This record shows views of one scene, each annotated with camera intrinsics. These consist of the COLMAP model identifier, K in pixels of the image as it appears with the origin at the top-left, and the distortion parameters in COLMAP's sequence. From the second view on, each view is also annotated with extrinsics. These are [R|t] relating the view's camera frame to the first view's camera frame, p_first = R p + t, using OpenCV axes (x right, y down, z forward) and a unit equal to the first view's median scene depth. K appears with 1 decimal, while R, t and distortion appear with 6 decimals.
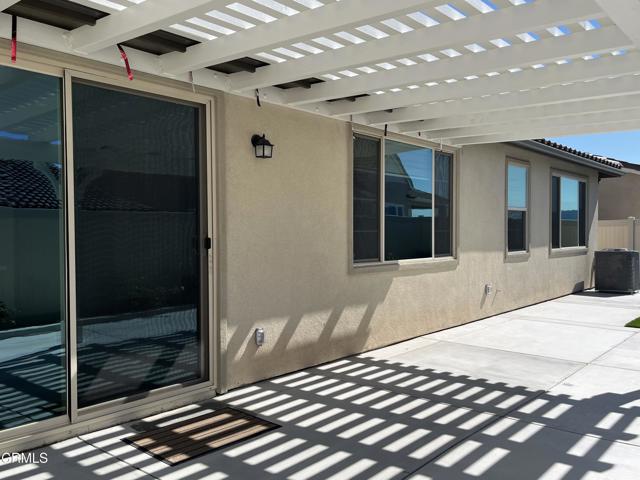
lens RADIAL K [[578.4, 0, 320.0], [0, 578.4, 240.0], [0, 0, 1]] dist [0.013402, 0.008327]
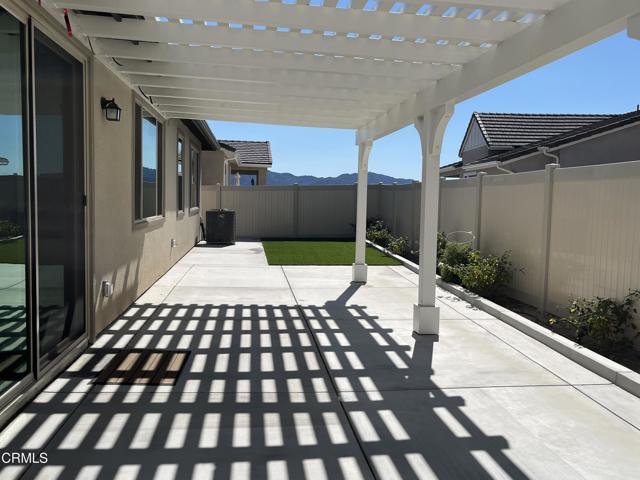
lens RADIAL K [[578.4, 0, 320.0], [0, 578.4, 240.0], [0, 0, 1]] dist [0.013402, 0.008327]
pose [[0.687257, -0.039024, 0.725365, -0.642145], [-0.008219, 0.998074, 0.061483, 0.008811], [-0.726368, -0.048217, 0.685613, -0.019053]]
